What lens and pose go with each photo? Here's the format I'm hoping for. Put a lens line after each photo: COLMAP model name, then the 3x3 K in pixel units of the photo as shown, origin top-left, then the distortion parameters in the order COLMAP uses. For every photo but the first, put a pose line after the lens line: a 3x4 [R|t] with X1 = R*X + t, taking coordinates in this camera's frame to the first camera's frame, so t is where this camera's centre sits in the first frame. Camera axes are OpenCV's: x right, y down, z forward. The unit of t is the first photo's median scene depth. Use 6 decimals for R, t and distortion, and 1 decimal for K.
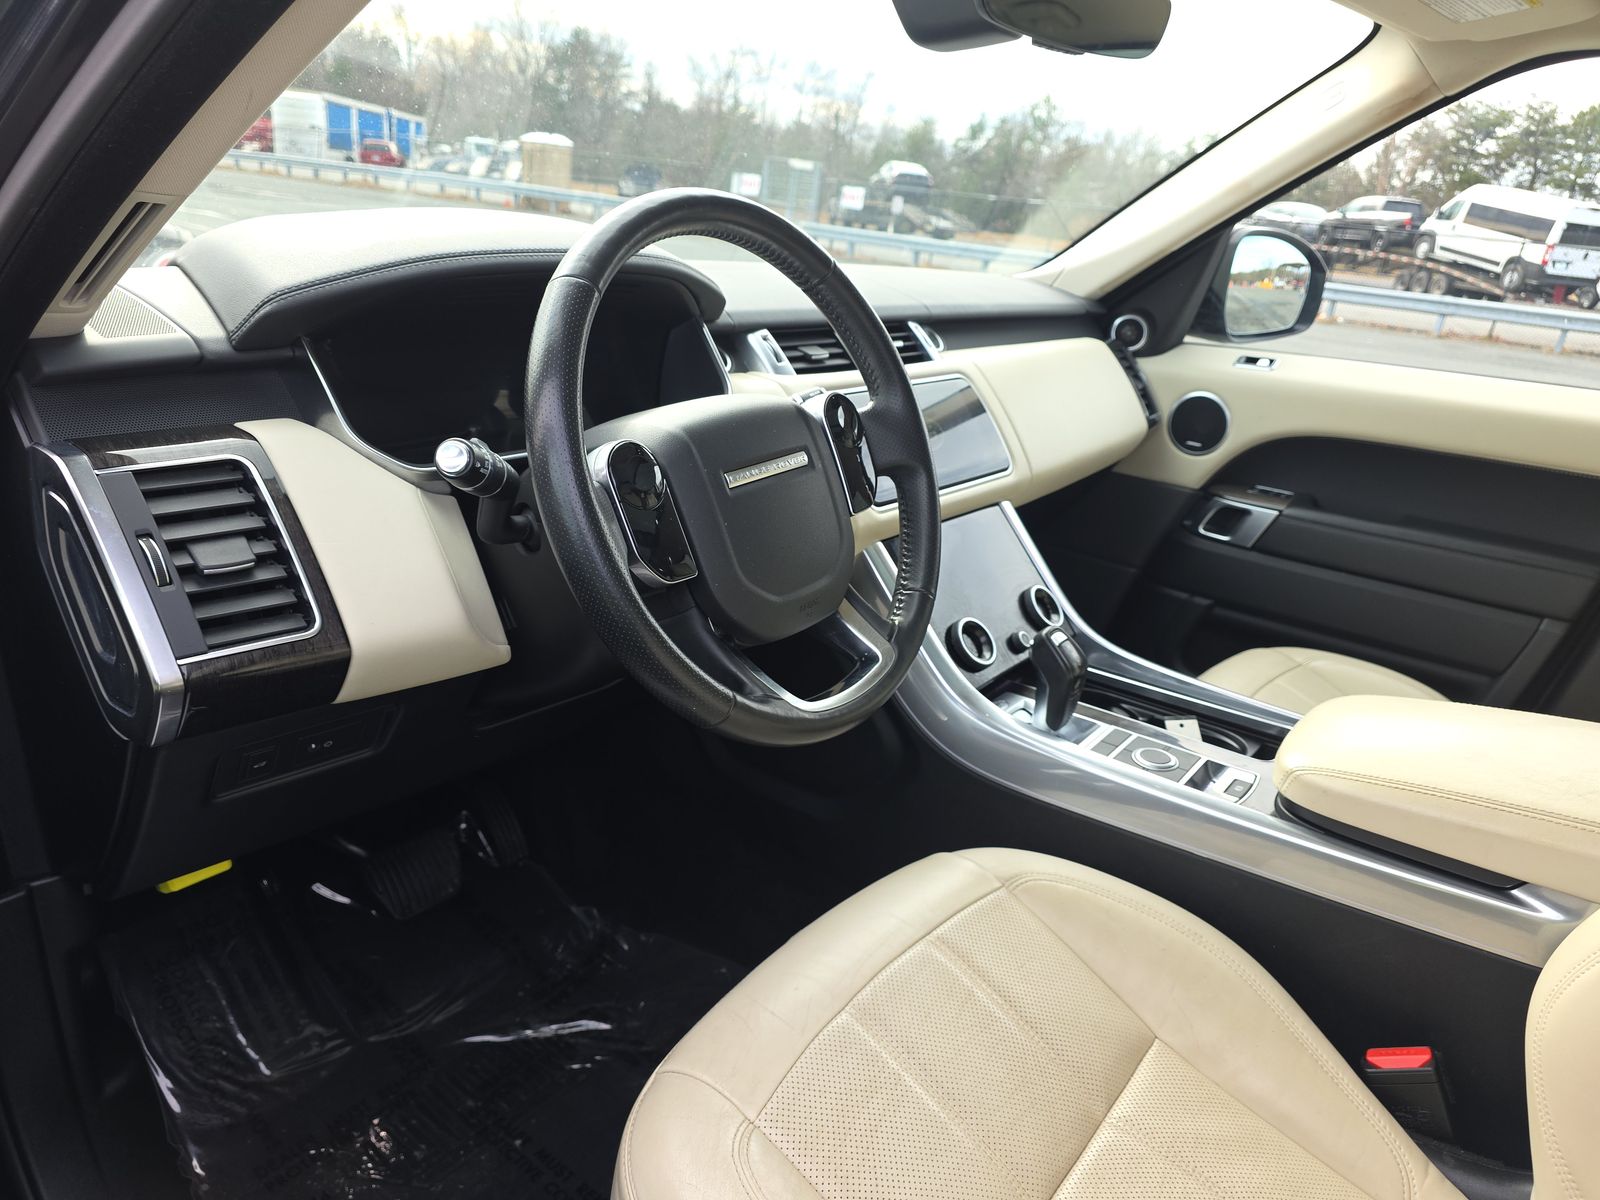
lens RADIAL K [[1085.5, 0, 786.6], [0, 1085.5, 611.7], [0, 0, 1]] dist [0.049703, -0.047212]
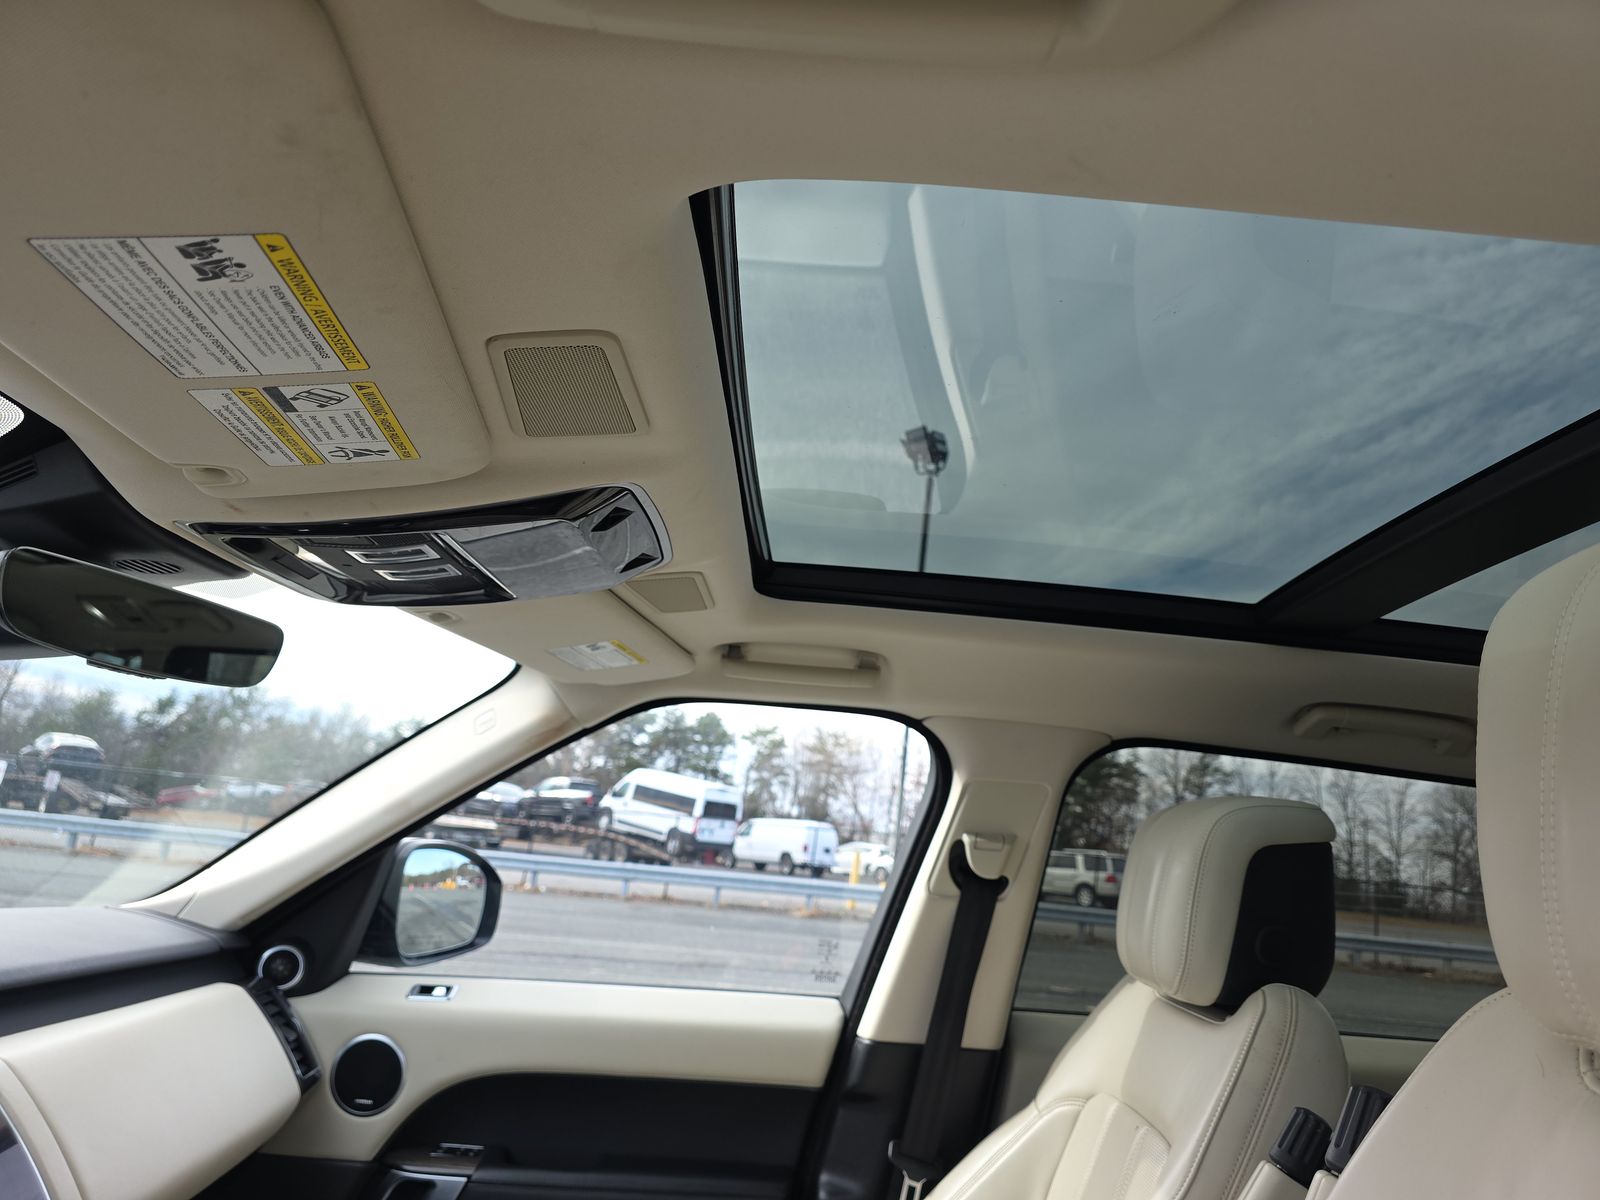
lens RADIAL K [[1085.5, 0, 817.2], [0, 1085.5, 550.2], [0, 0, 1]] dist [0.049703, -0.047212]
pose [[0.771460, 0.141405, 0.620366, 0.067628], [0.212355, 0.861869, -0.460529, -0.059477], [-0.599795, 0.487017, 0.634870, 0.076258]]
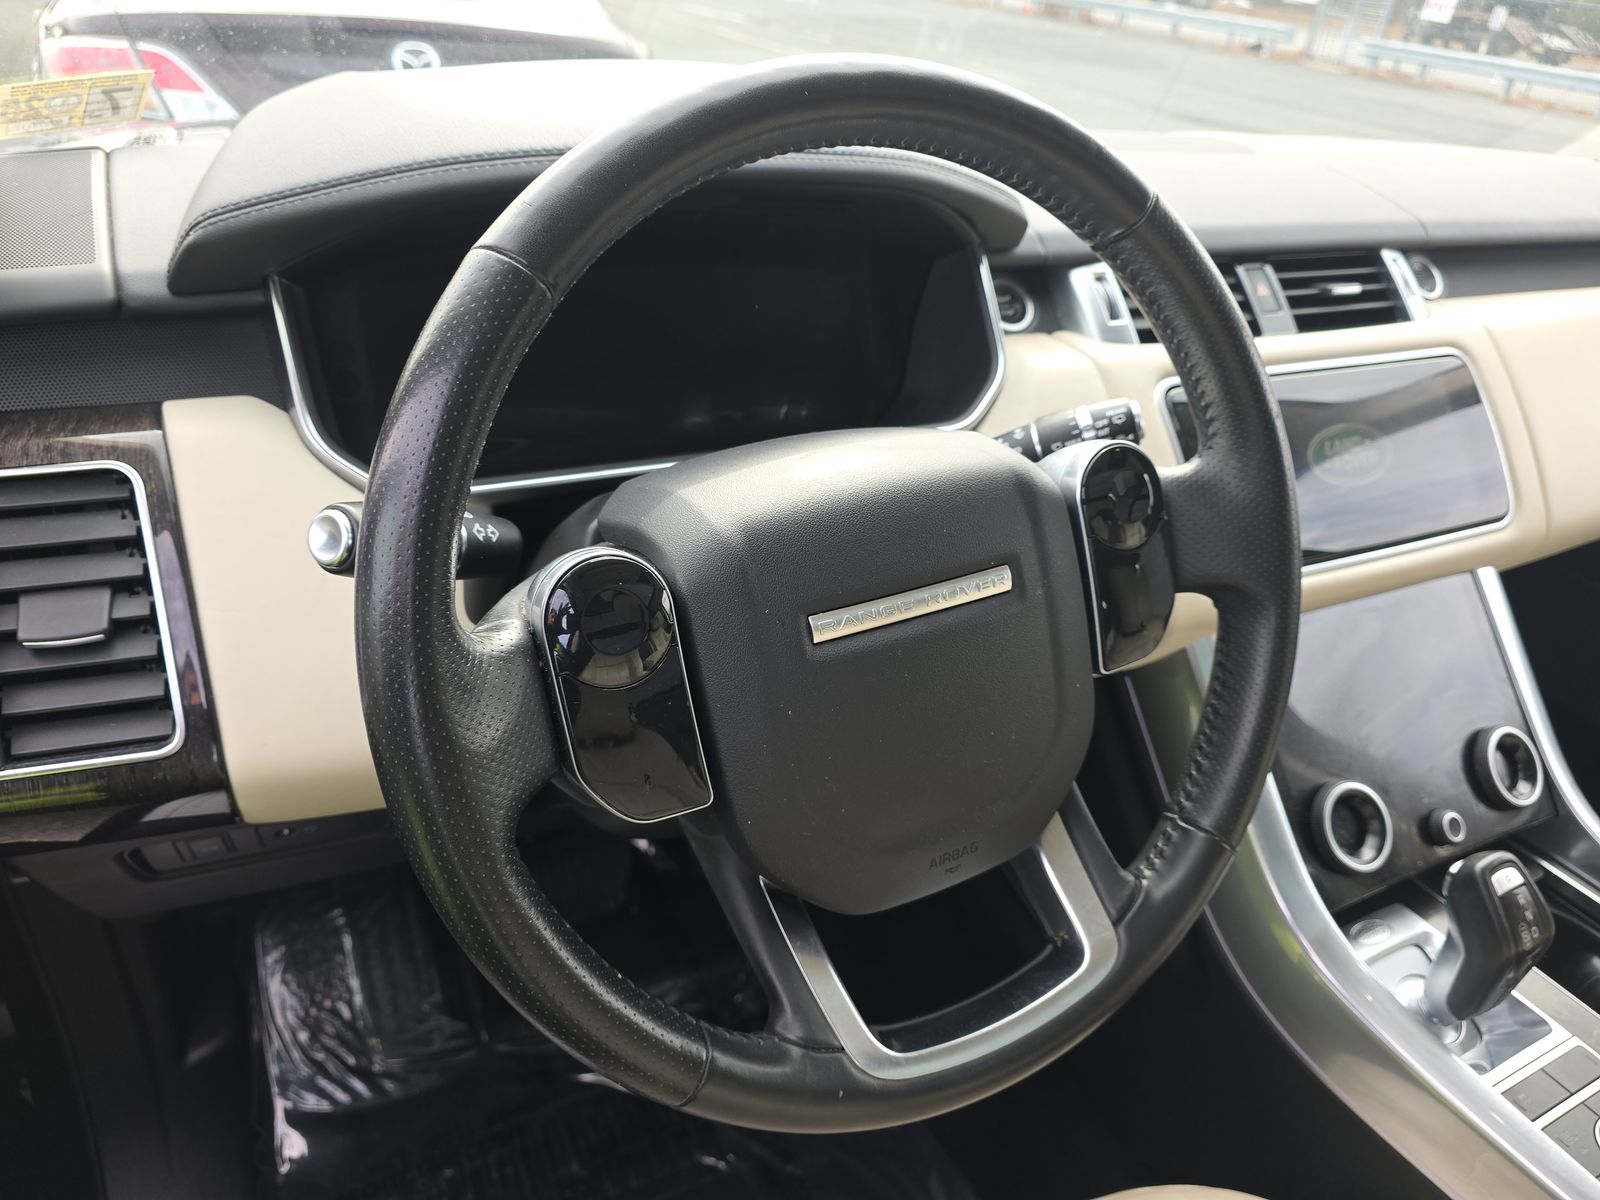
lens RADIAL K [[1085.5, 0, 791.3], [0, 1085.5, 600.4], [0, 0, 1]] dist [0.049703, -0.047212]
pose [[0.911437, 0.201207, -0.358884, 0.050761], [-0.151210, 0.975032, 0.162628, -0.089166], [0.382645, -0.093959, 0.919105, 0.203658]]
